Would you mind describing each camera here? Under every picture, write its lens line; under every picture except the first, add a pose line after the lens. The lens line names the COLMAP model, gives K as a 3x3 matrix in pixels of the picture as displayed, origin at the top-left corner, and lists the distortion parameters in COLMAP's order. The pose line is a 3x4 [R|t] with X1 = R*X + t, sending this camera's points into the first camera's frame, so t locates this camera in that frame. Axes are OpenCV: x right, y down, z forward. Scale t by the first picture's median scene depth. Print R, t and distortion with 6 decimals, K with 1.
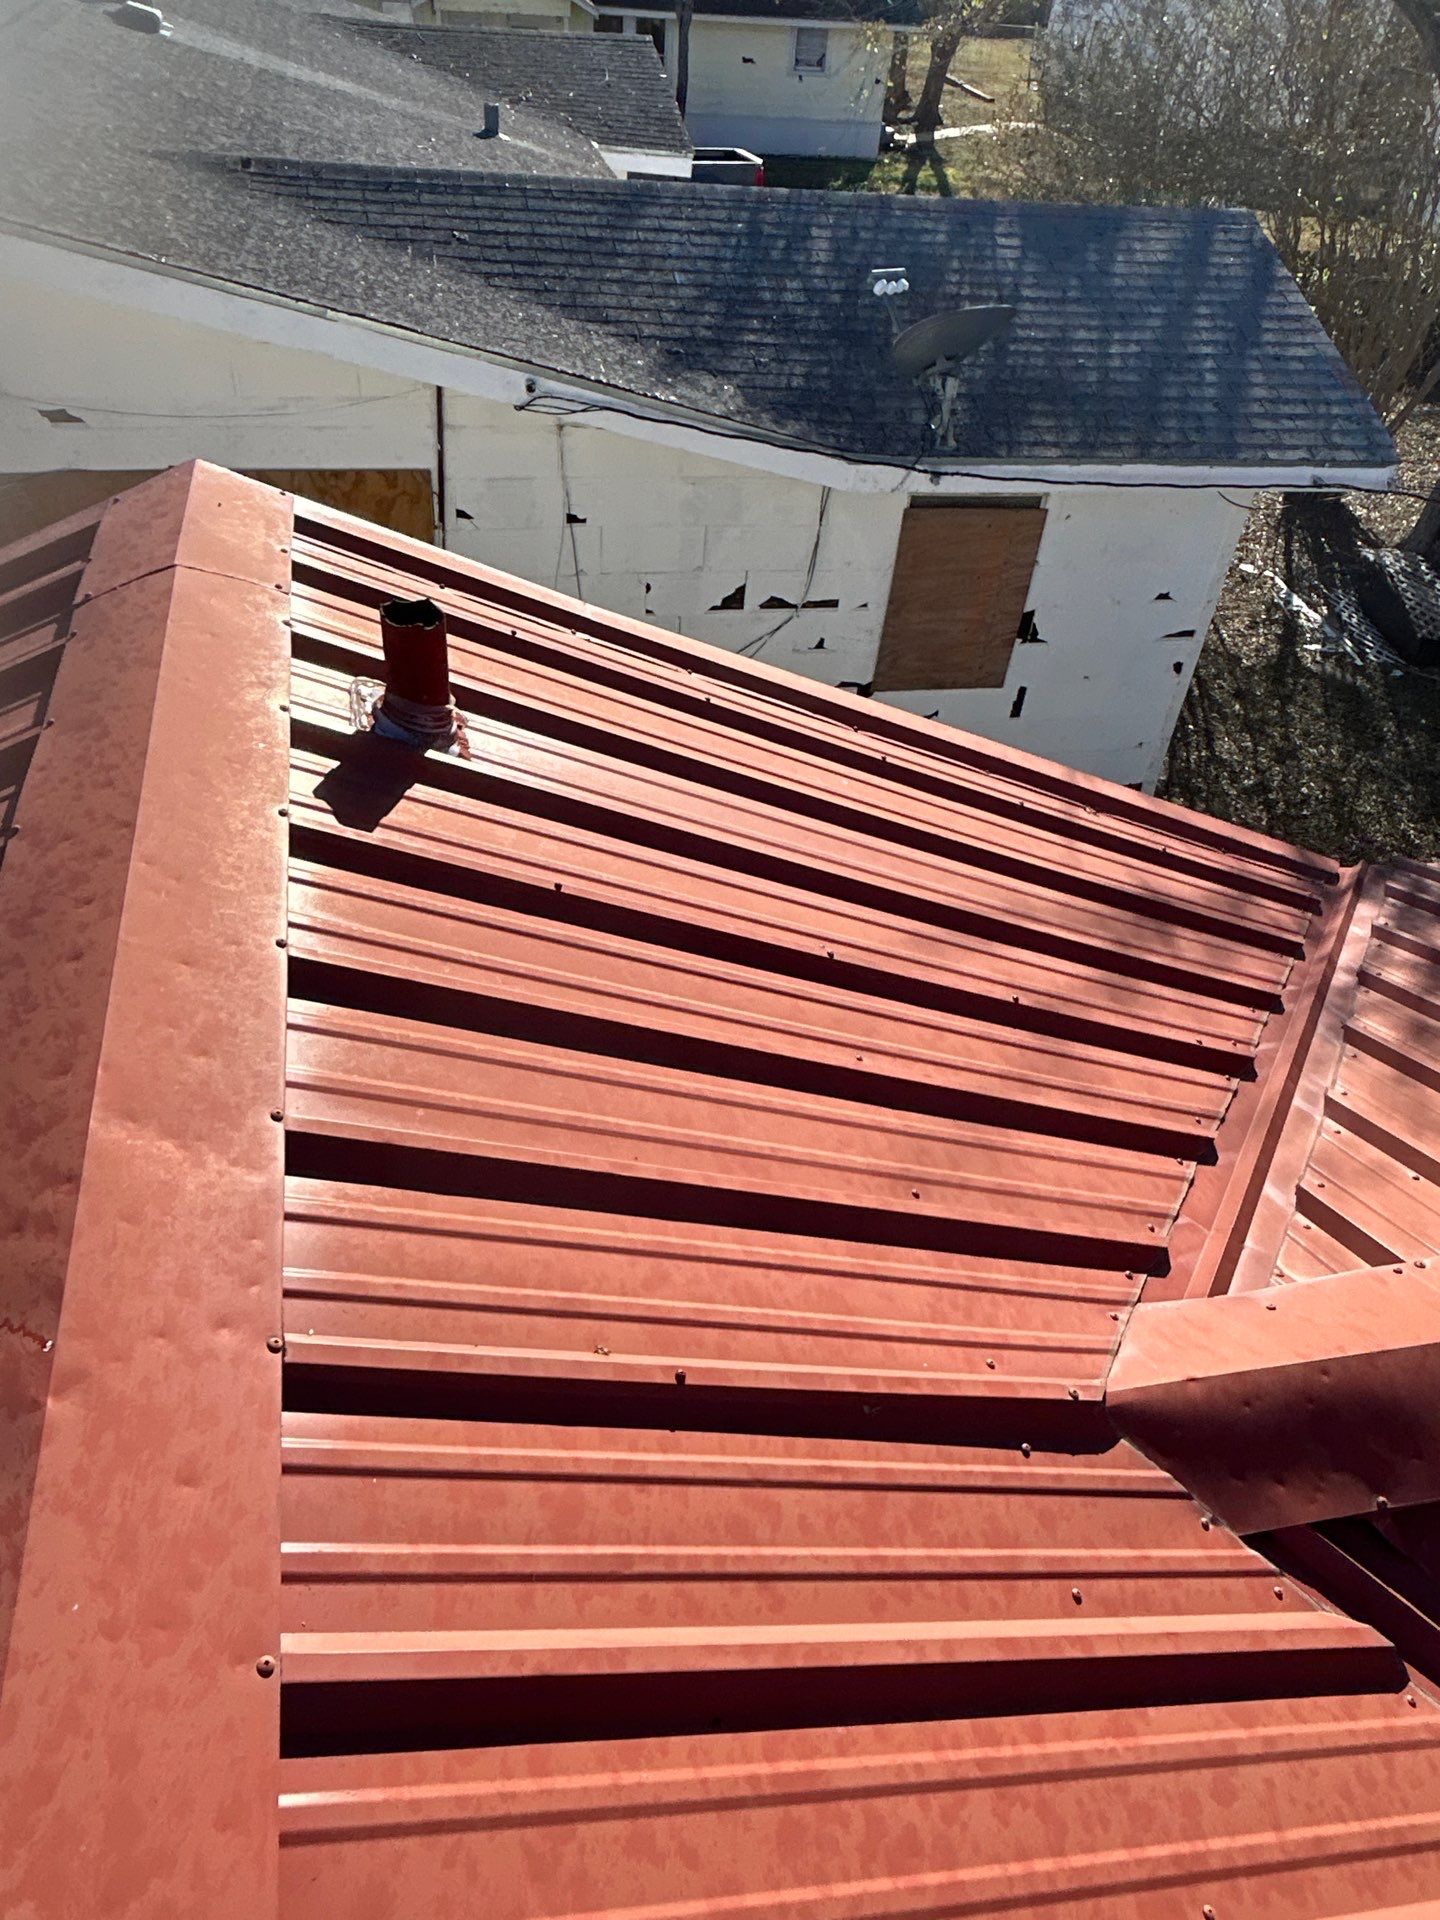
lens RADIAL K [[1429.6, 0, 720.0], [0, 1429.6, 960.0], [0, 0, 1]] dist [0.032477, -0.000799]
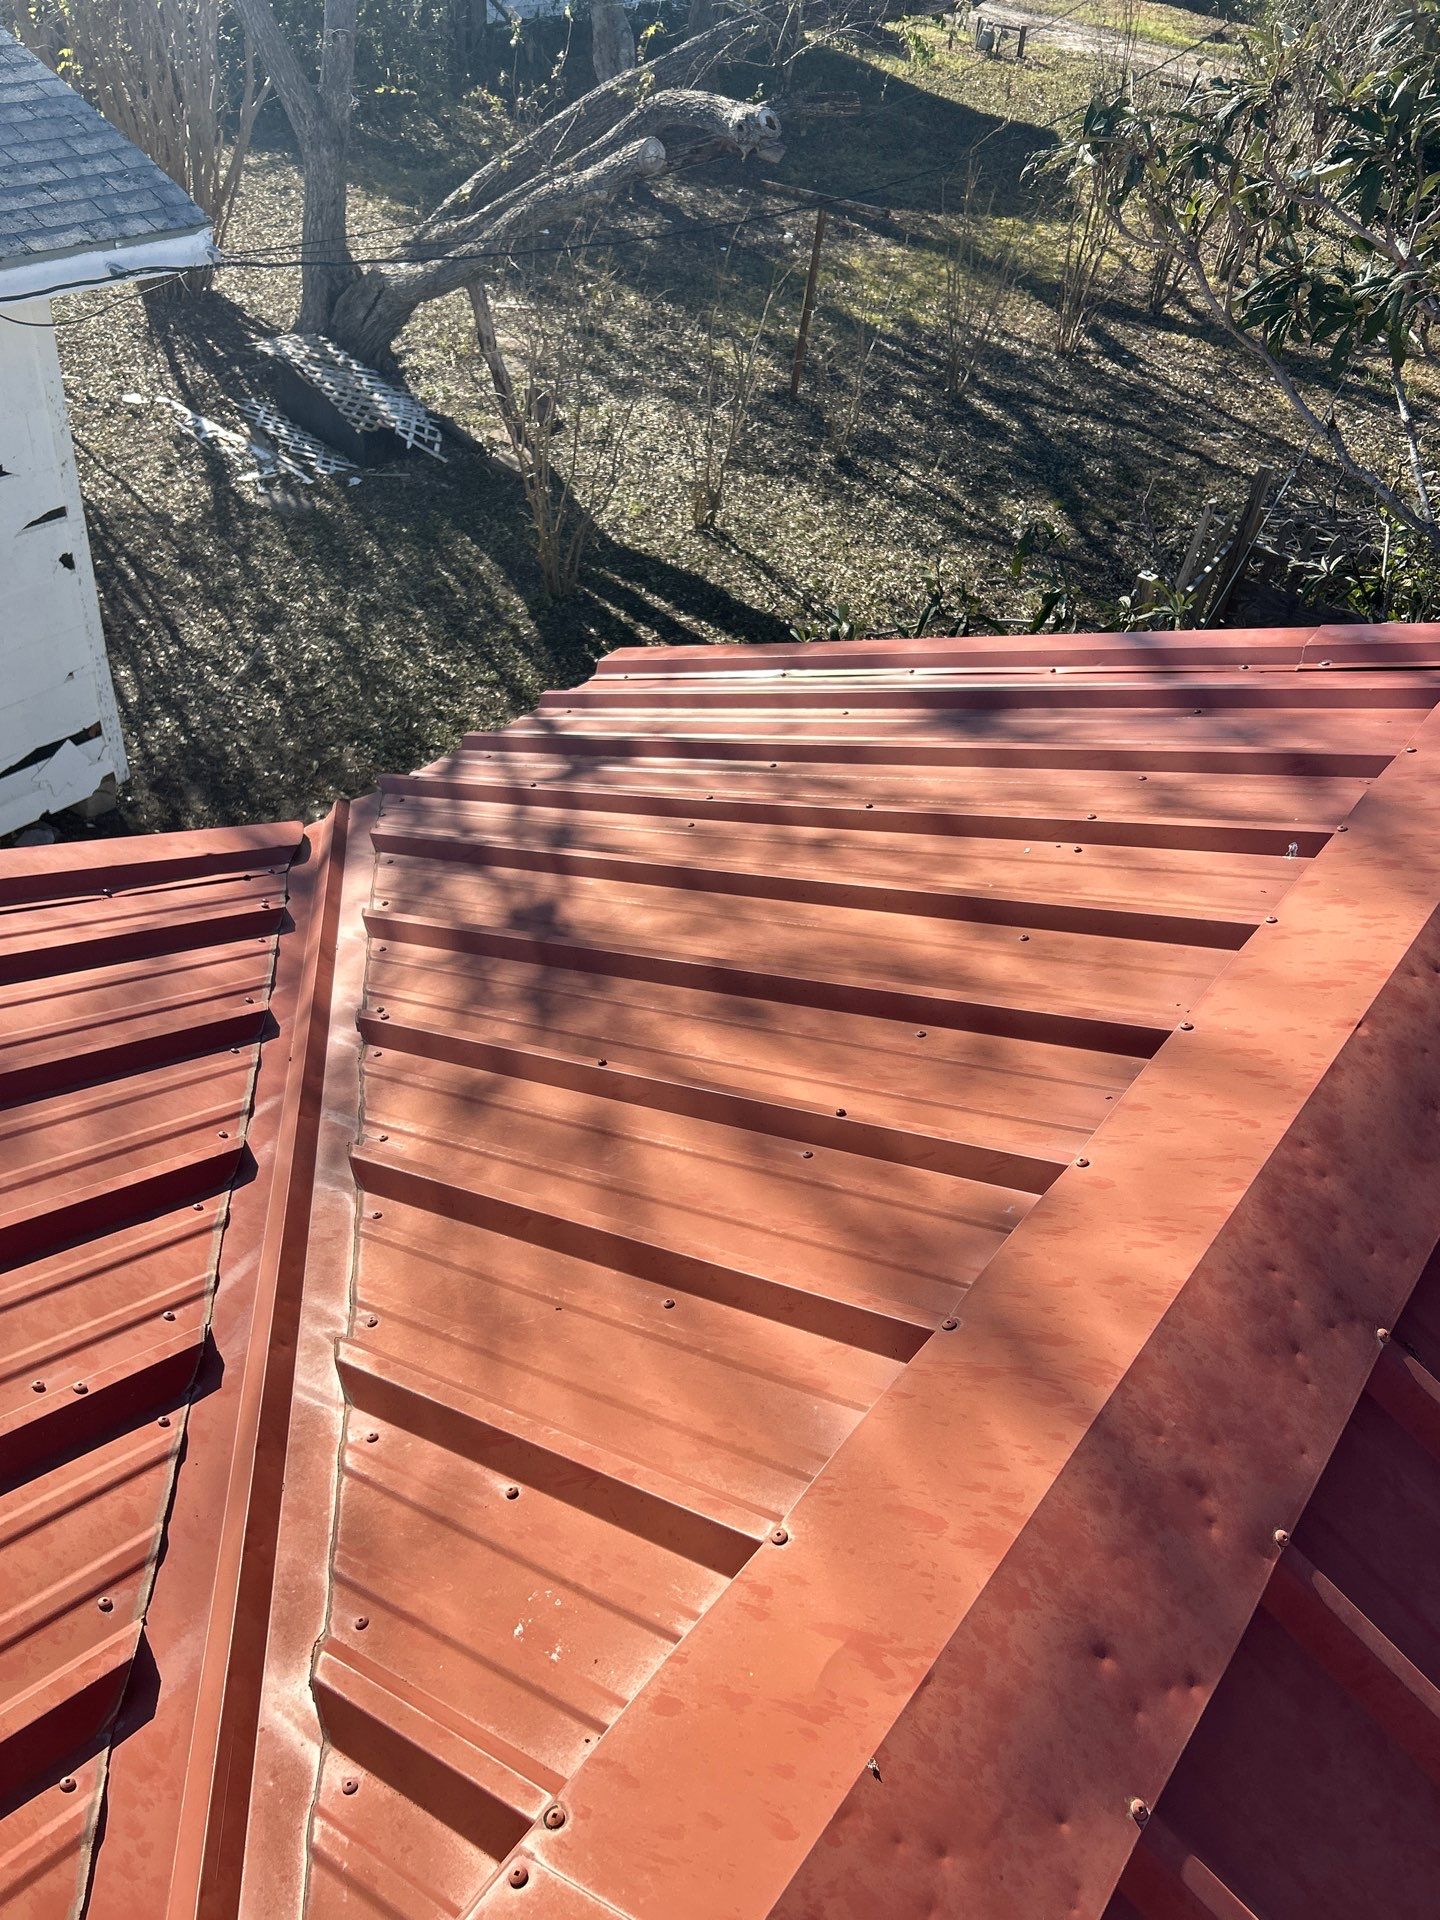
lens RADIAL K [[1535.6, 0, 720.0], [0, 1535.6, 960.0], [0, 0, 1]] dist [-0.004267, 0.007753]
pose [[0.783478, -0.414563, 0.462924, 0.114201], [0.372383, 0.909591, 0.184326, -0.034519], [-0.497486, 0.027969, 0.867021, 0.144556]]
